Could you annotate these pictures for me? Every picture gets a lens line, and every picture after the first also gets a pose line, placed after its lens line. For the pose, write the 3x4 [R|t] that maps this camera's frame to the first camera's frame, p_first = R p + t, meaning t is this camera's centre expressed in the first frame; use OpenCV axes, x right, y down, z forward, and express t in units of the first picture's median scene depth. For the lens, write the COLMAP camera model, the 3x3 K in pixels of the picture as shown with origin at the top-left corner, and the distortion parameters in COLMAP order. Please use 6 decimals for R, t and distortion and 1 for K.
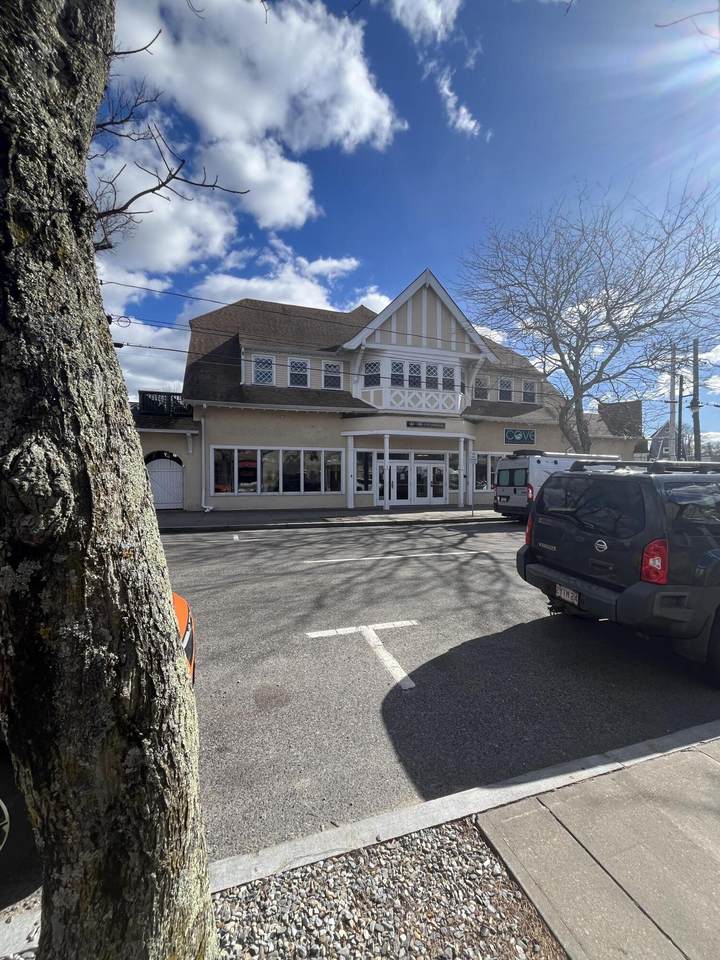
lens RADIAL K [[388.4, 0, 360.0], [0, 388.4, 480.0], [0, 0, 1]] dist [-0.002305, -0.000252]
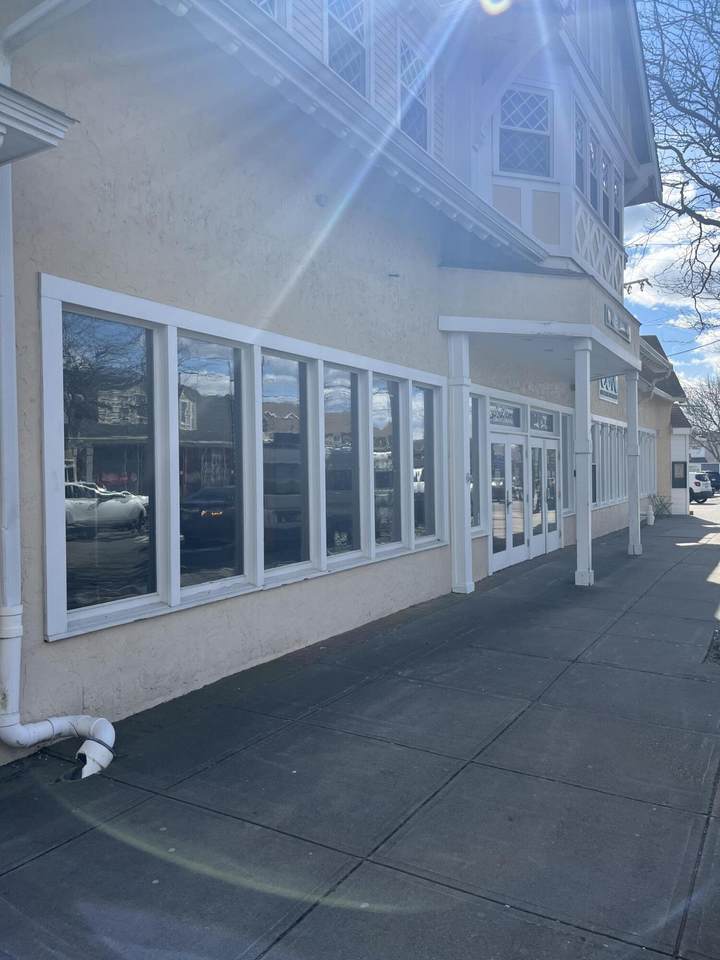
lens RADIAL K [[730.8, 0, 360.0], [0, 730.8, 480.0], [0, 0, 1]] dist [-0.003136, -0.001245]
pose [[0.747728, -0.022864, 0.663612, -0.435210], [0.021807, 0.999713, 0.009874, -0.015359], [-0.663647, 0.007088, 0.748012, 0.664059]]
